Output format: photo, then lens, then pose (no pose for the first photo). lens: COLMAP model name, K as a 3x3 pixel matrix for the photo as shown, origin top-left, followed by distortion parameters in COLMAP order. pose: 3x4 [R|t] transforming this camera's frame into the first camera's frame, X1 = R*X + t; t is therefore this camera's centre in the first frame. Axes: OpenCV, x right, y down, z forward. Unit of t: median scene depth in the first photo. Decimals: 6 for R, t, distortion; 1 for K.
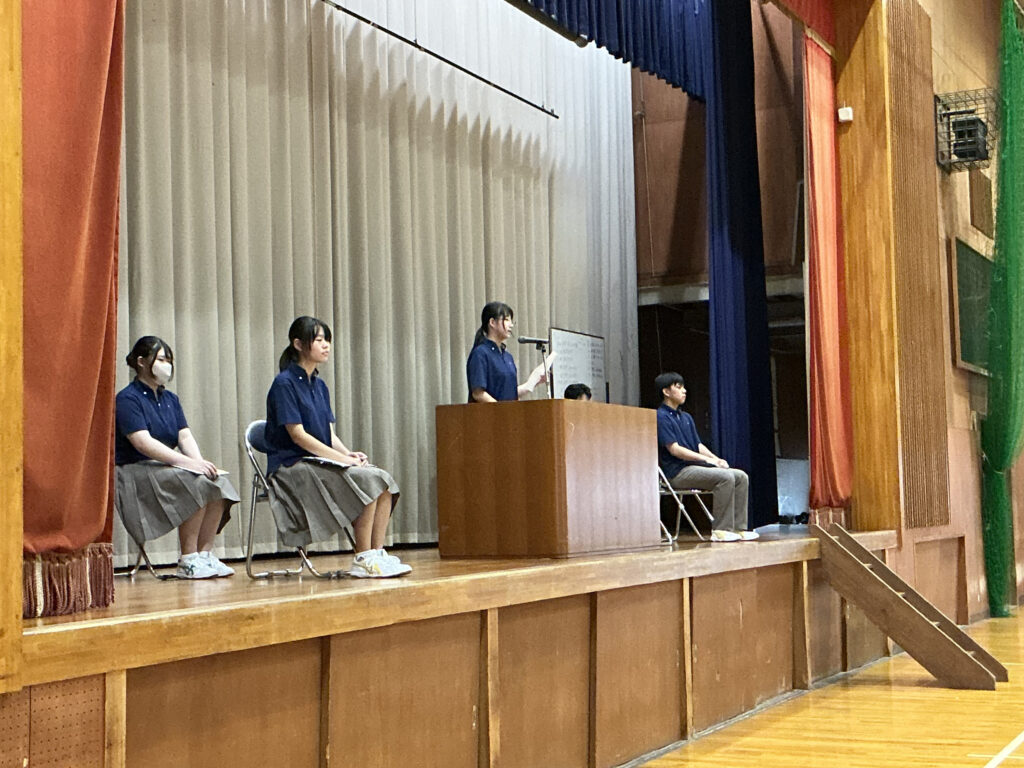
lens RADIAL K [[1648.7, 0, 512.0], [0, 1648.7, 384.0], [0, 0, 1]] dist [0.107698, -0.093010]
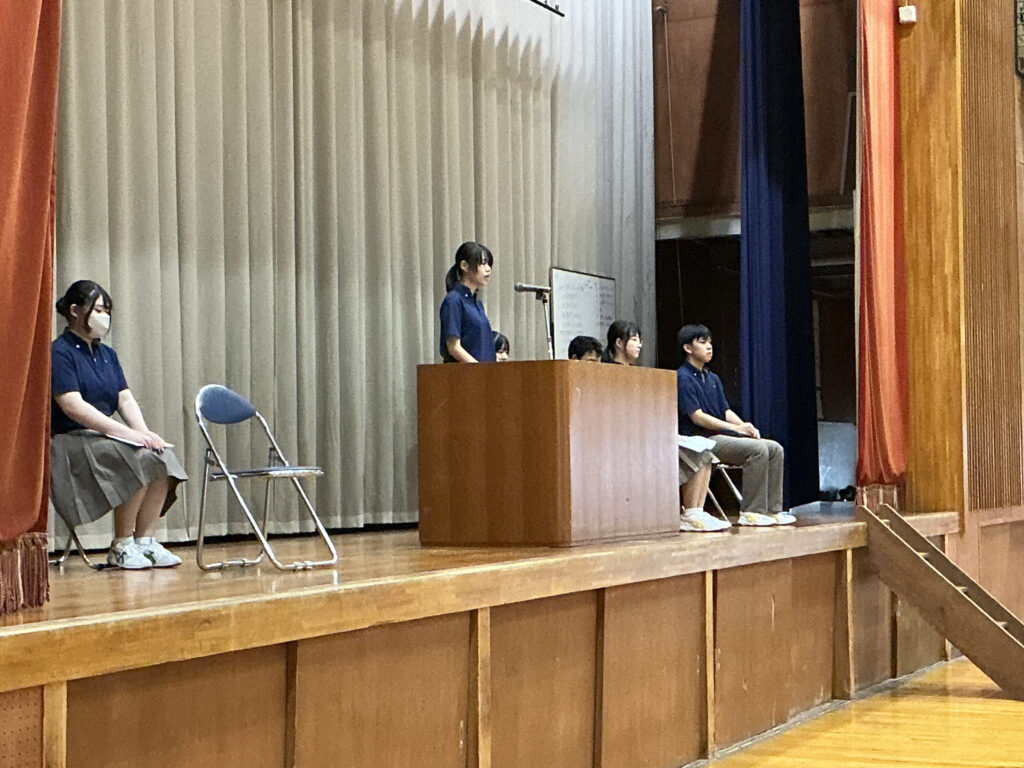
lens RADIAL K [[1998.1, 0, 512.0], [0, 1998.1, 384.0], [0, 0, 1]] dist [0.071996, 0.247180]
pose [[0.999921, 0.010877, 0.006303, -0.003172], [-0.011072, 0.999432, 0.031824, -0.008837], [-0.005953, -0.031892, 0.999474, -0.021813]]
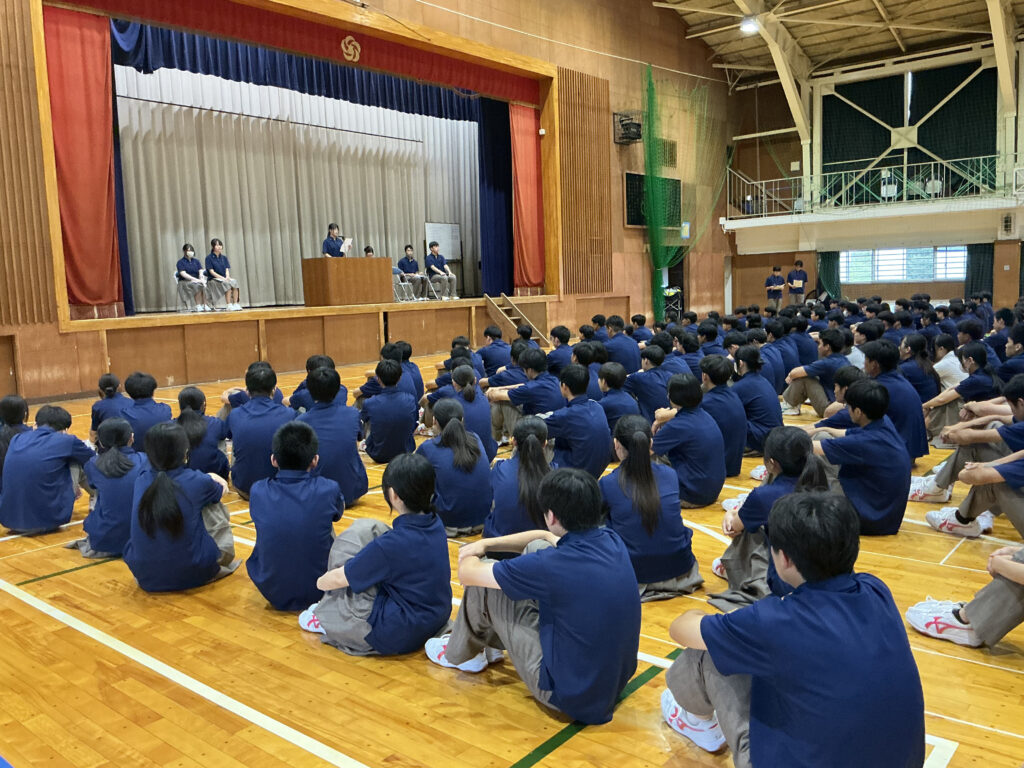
lens RADIAL K [[847.9, 0, 512.0], [0, 847.9, 384.0], [0, 0, 1]] dist [0.092611, -0.168247]
pose [[0.968791, 0.017650, -0.247250, 0.648176], [0.031001, 0.981003, 0.191498, -0.045588], [0.245933, -0.193187, 0.949840, -0.453250]]
